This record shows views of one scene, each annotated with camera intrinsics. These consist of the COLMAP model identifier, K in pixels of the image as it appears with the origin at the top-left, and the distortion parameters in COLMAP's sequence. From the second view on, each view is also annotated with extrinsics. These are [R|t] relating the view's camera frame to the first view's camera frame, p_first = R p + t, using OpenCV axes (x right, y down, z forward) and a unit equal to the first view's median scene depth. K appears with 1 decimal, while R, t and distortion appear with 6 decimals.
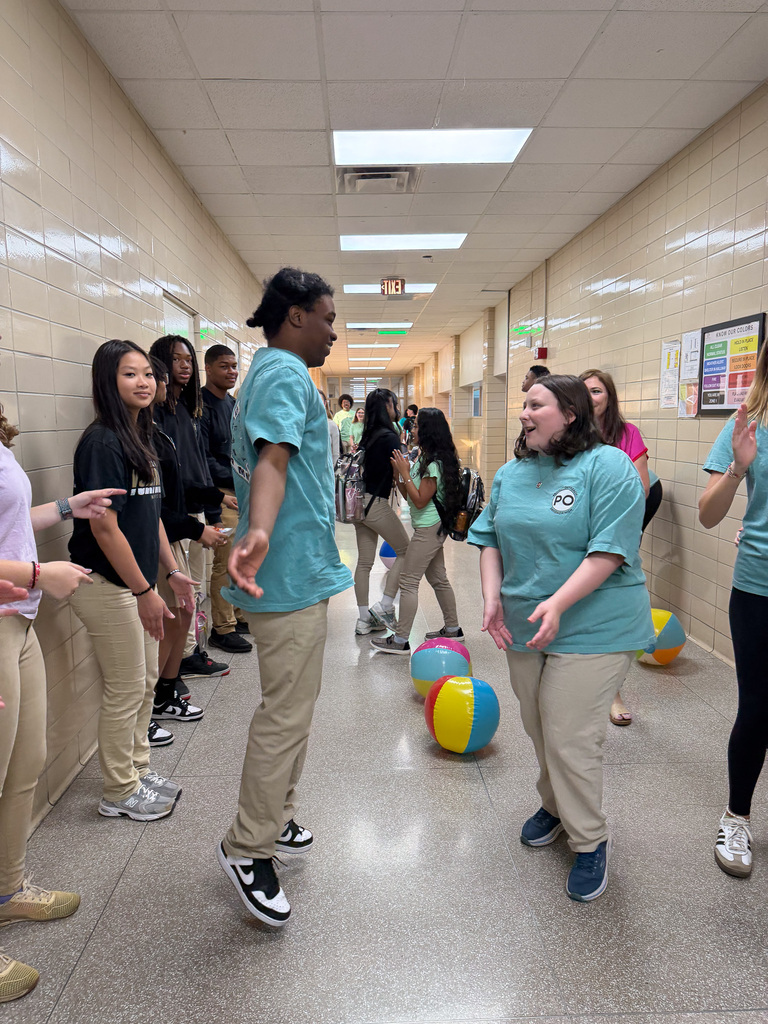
lens RADIAL K [[738.3, 0, 387.8], [0, 738.3, 514.2], [0, 0, 1]] dist [0.072471, -0.001765]
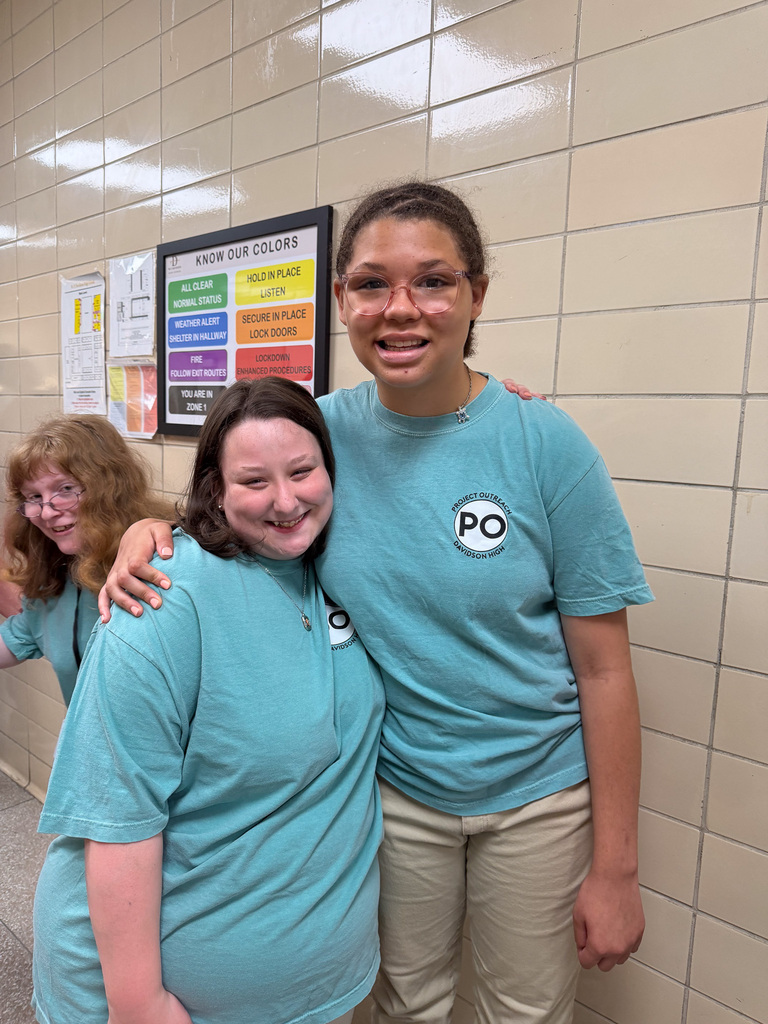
lens RADIAL K [[738.3, 0, 387.5], [0, 738.3, 514.5], [0, 0, 1]] dist [0.072471, -0.001765]
pose [[0.684475, -0.057951, 0.726730, 0.190026], [0.071395, 0.997372, 0.012289, -0.087850], [-0.725532, 0.043473, 0.686814, 0.658119]]
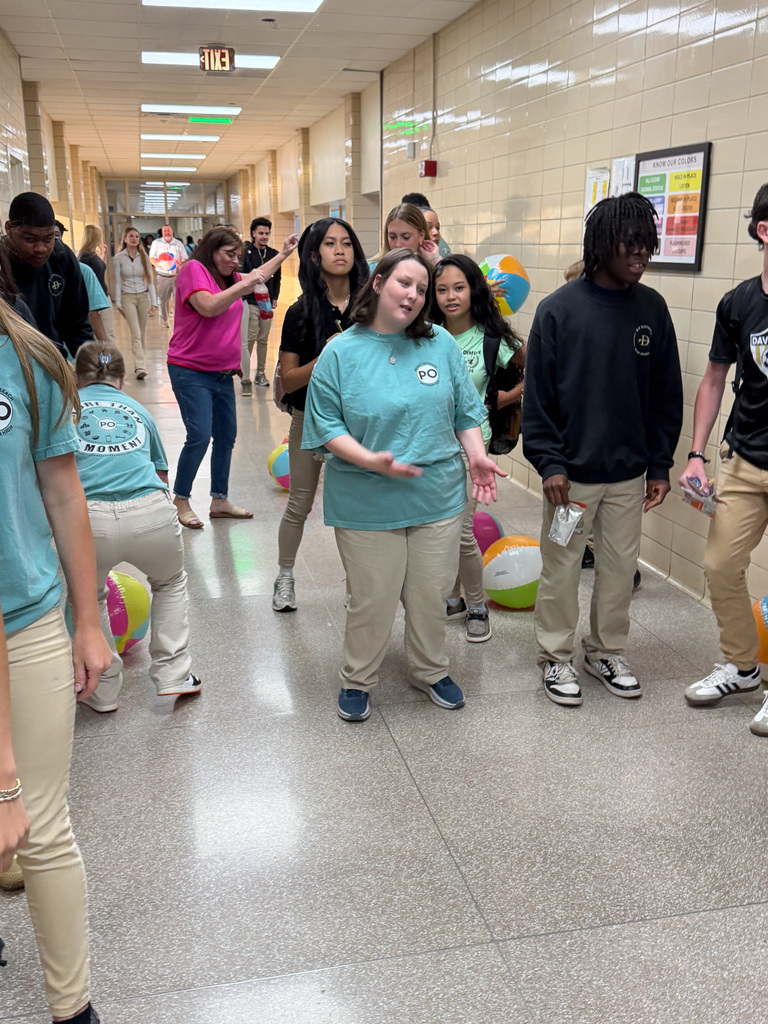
lens RADIAL K [[1035.3, 0, 379.8], [0, 1035.3, 509.9], [0, 0, 1]] dist [0.144990, 0.000000]
pose [[0.985288, -0.039212, 0.166344, -0.057674], [0.018431, 0.992026, 0.124677, -0.021769], [-0.169907, -0.119777, 0.978154, -0.111168]]
